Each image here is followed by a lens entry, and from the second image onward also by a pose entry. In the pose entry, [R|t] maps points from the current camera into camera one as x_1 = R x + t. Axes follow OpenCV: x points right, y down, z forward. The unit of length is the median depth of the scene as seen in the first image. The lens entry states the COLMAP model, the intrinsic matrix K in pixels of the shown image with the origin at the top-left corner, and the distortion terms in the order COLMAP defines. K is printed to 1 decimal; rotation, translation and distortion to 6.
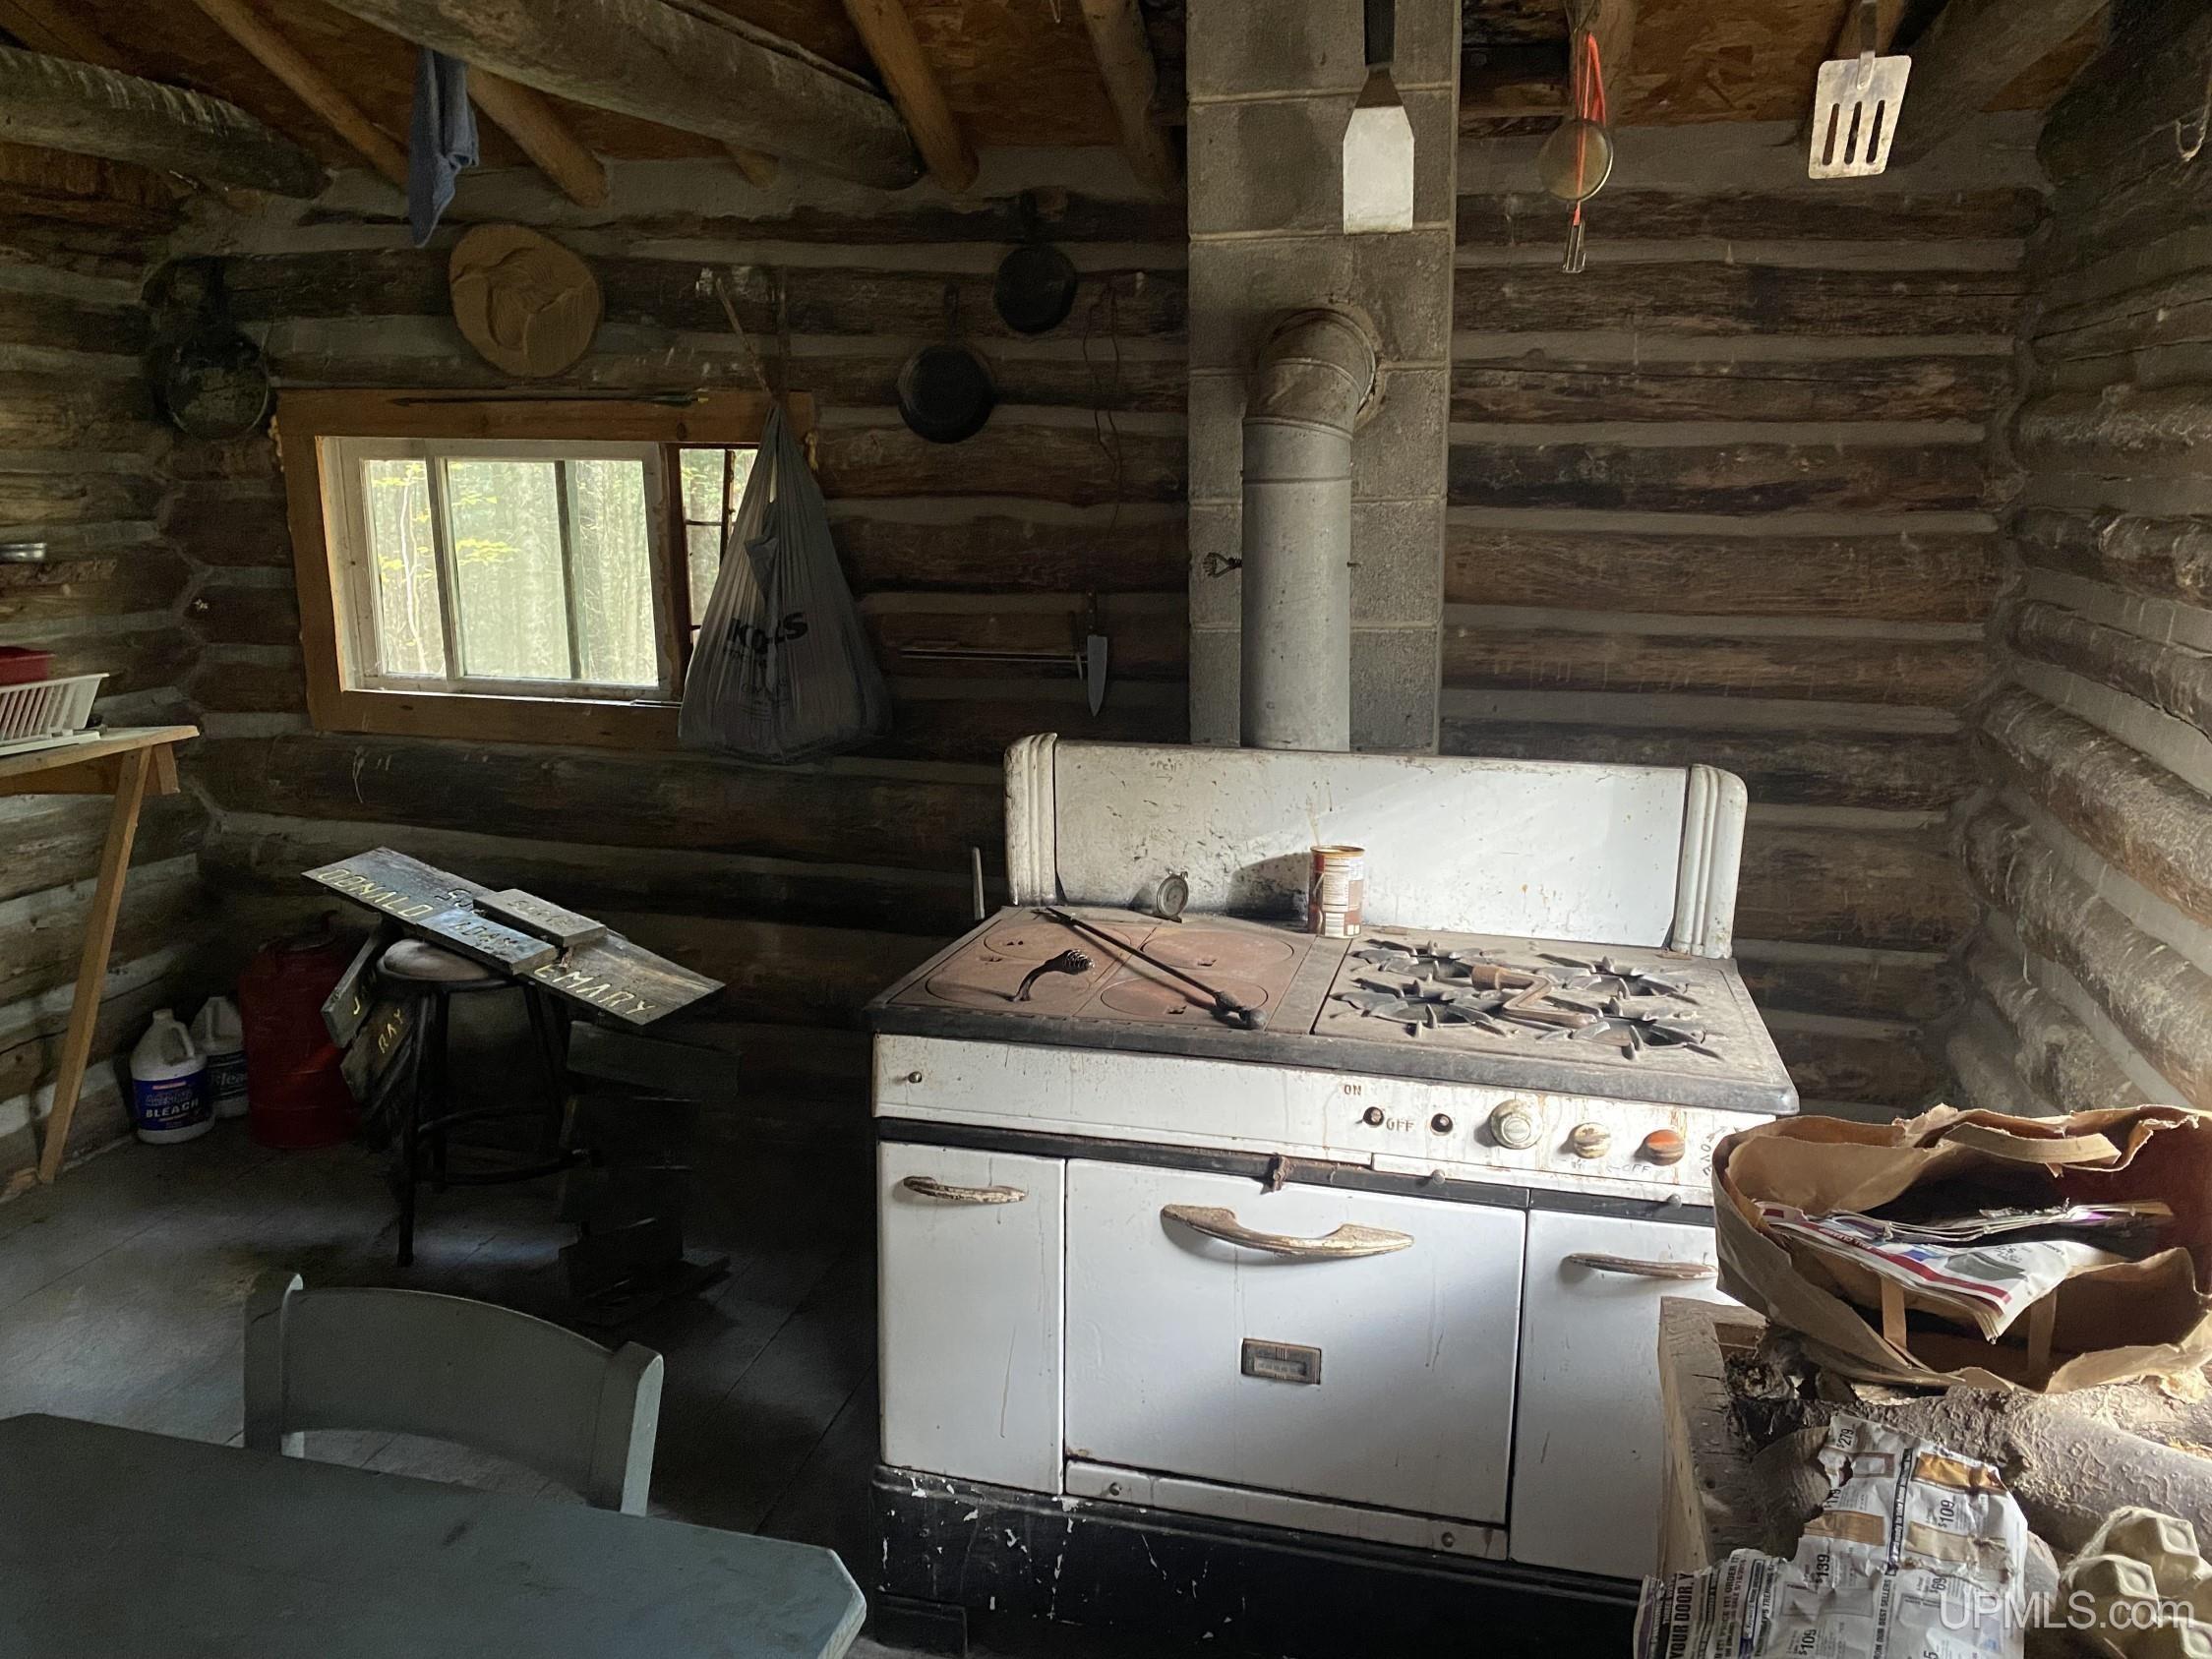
lens RADIAL K [[1693.2, 0, 1086.3], [0, 1693.2, 823.8], [0, 0, 1]] dist [0.048563, -0.061304]
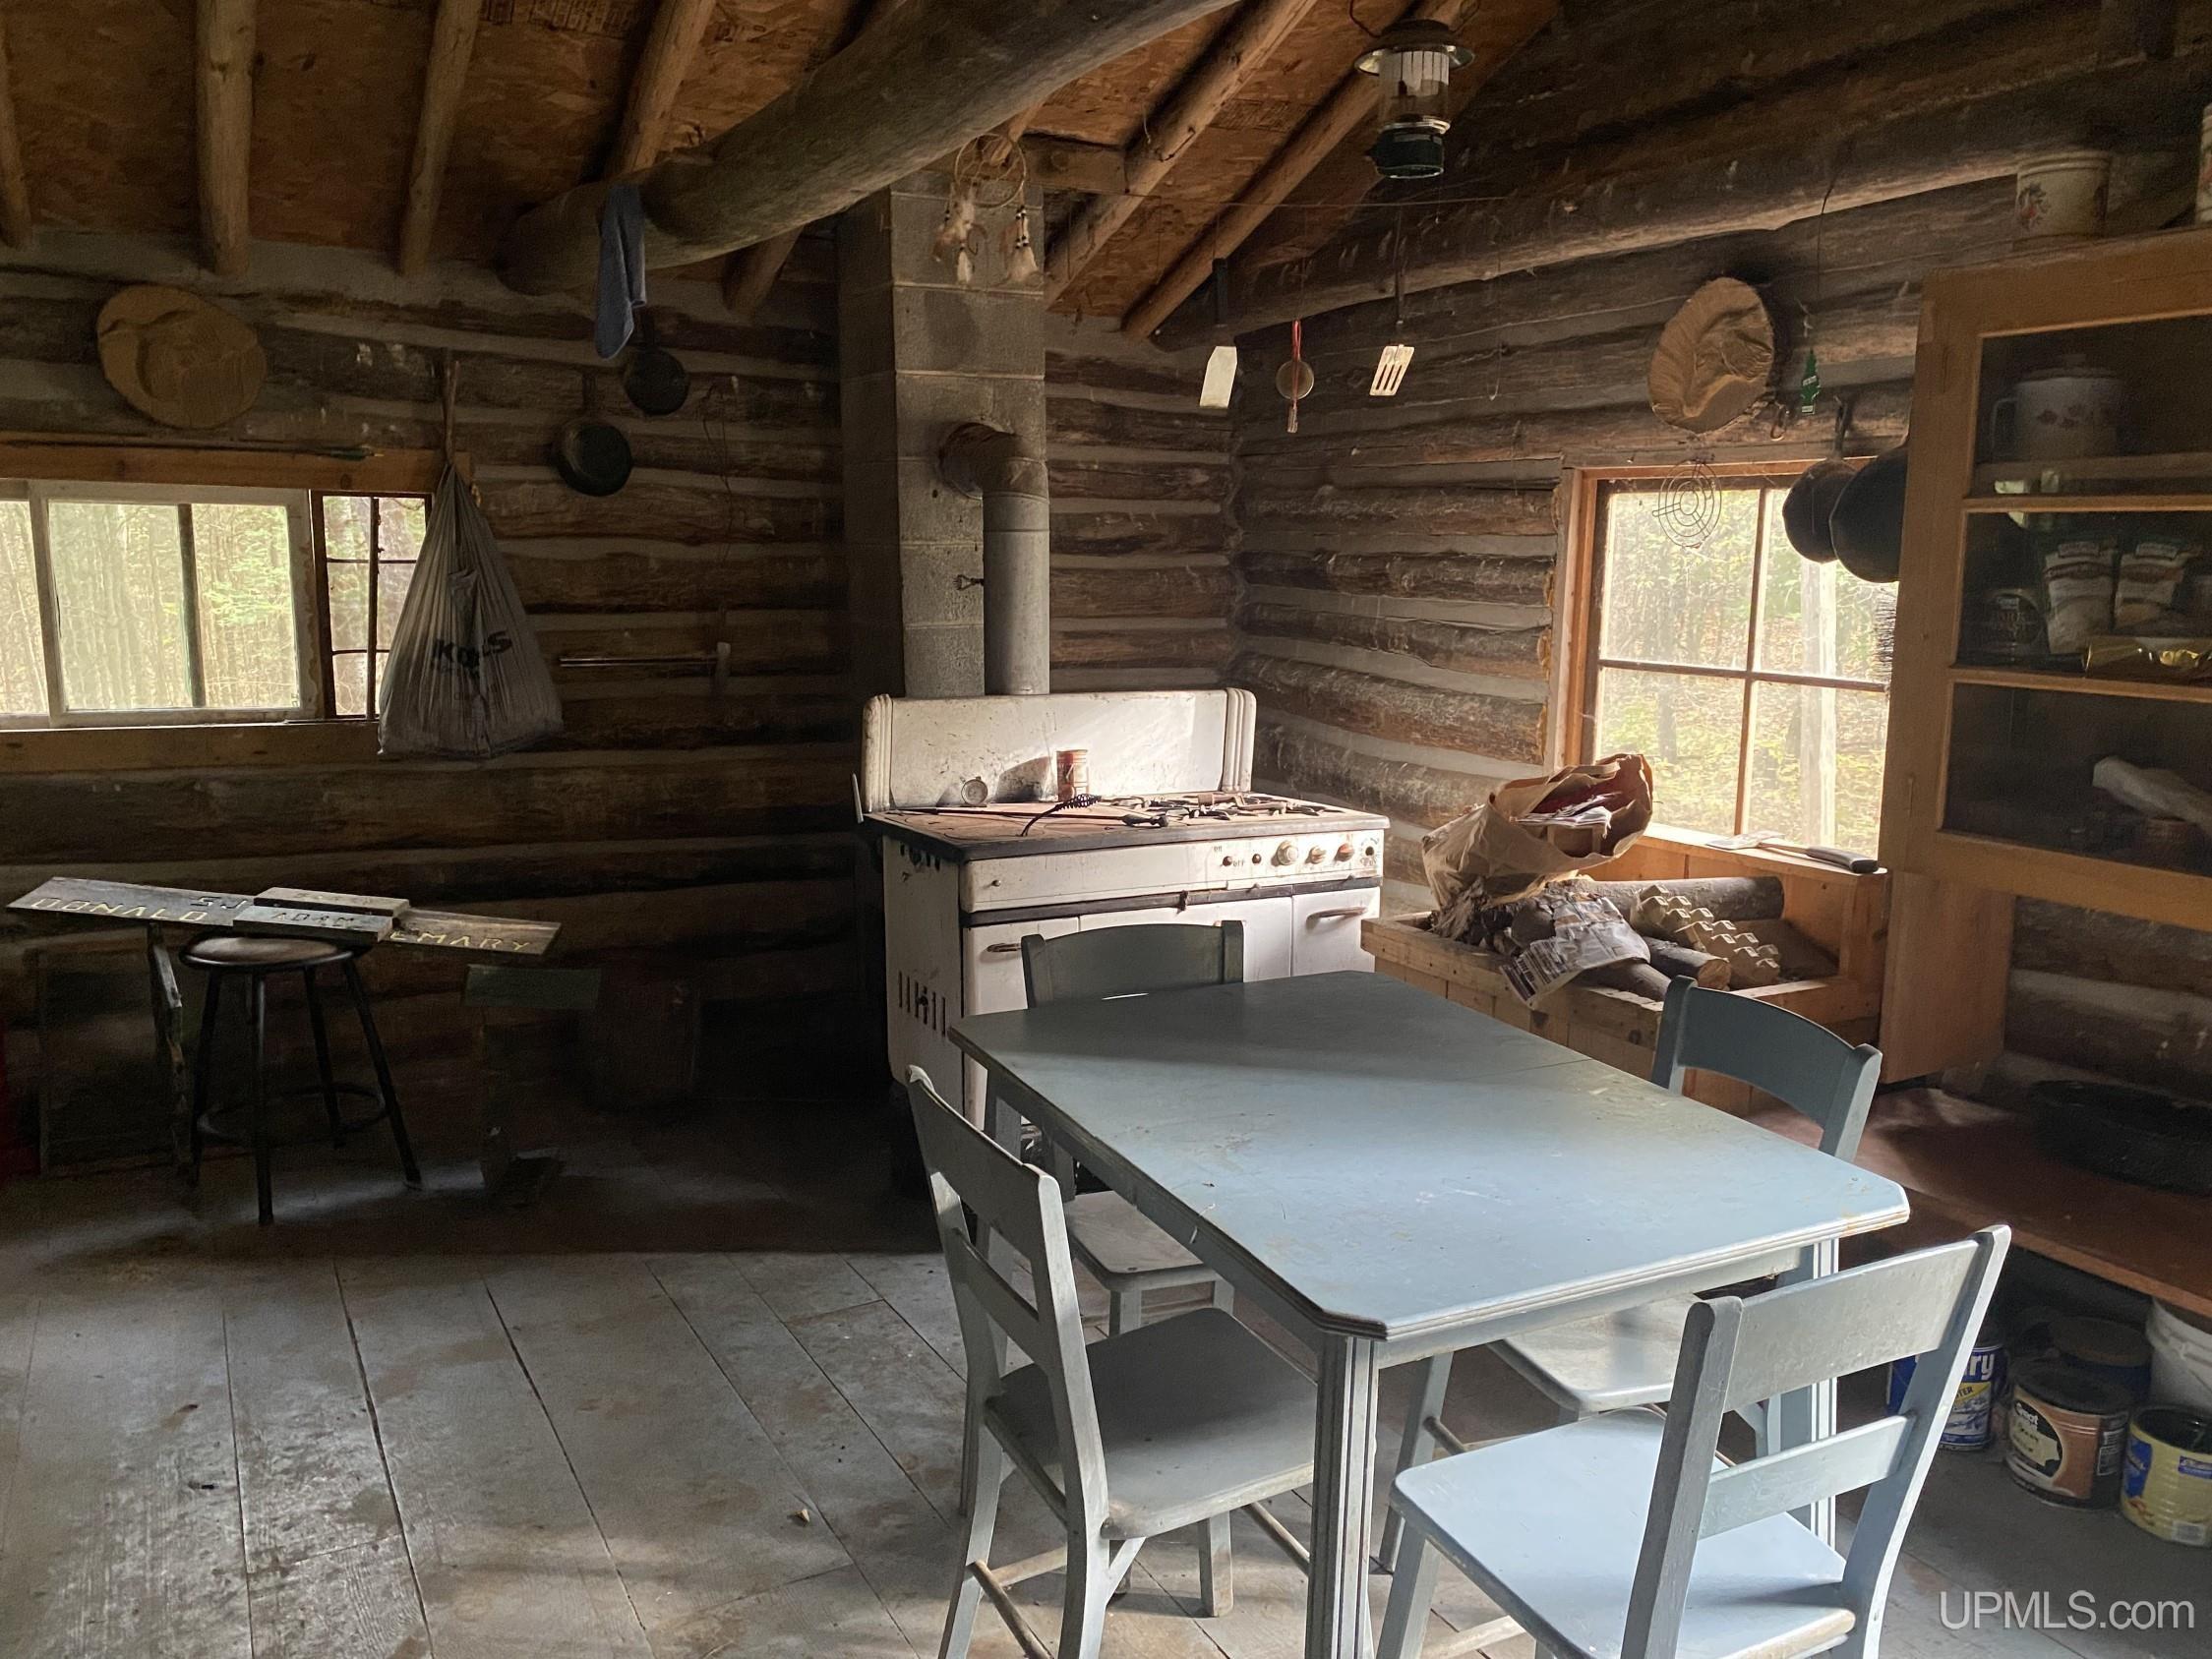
lens RADIAL K [[1693.2, 0, 1086.3], [0, 1693.2, 823.8], [0, 0, 1]] dist [0.048563, -0.061304]
pose [[0.763831, -0.098969, 0.637783, -0.622887], [0.120381, 0.992679, 0.009869, 0.049037], [-0.634091, 0.069239, 0.770153, -0.191818]]
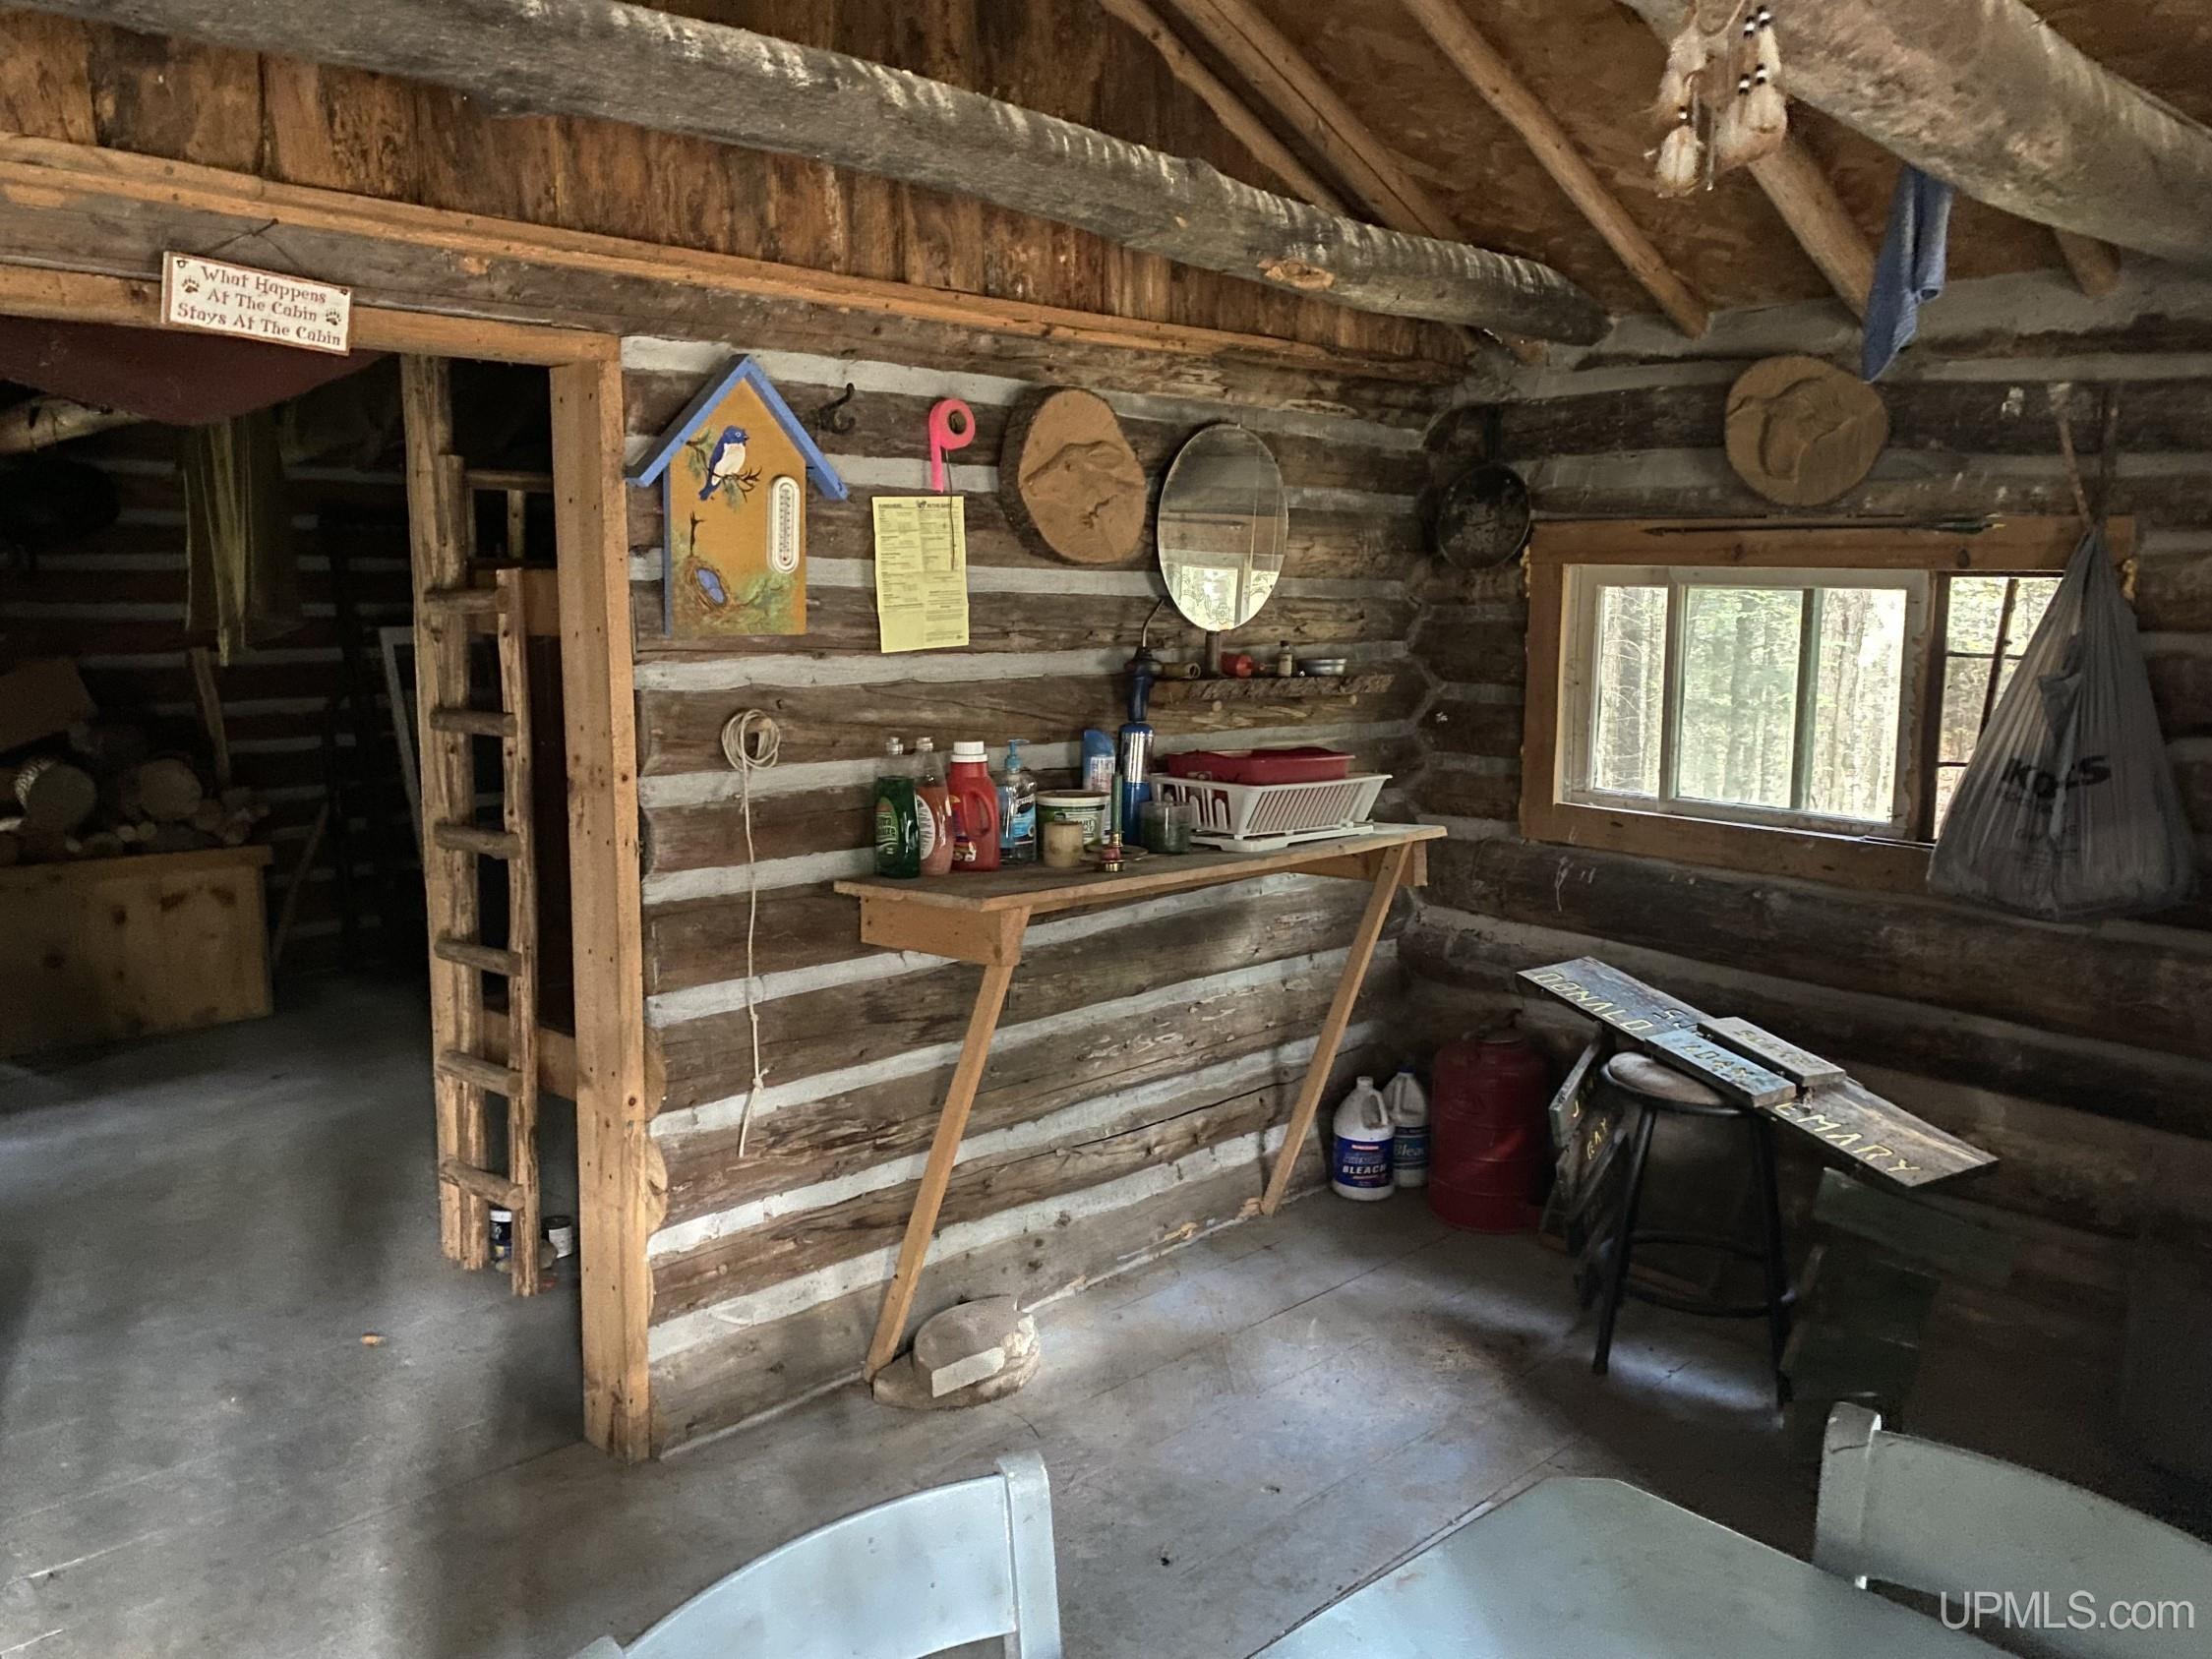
lens RADIAL K [[1693.2, 0, 1086.3], [0, 1693.2, 823.8], [0, 0, 1]] dist [0.048563, -0.061304]
pose [[0.839647, 0.082669, -0.536805, -0.127394], [-0.119594, 0.992232, -0.034257, 0.005662], [0.529803, 0.092962, 0.843011, -0.040646]]
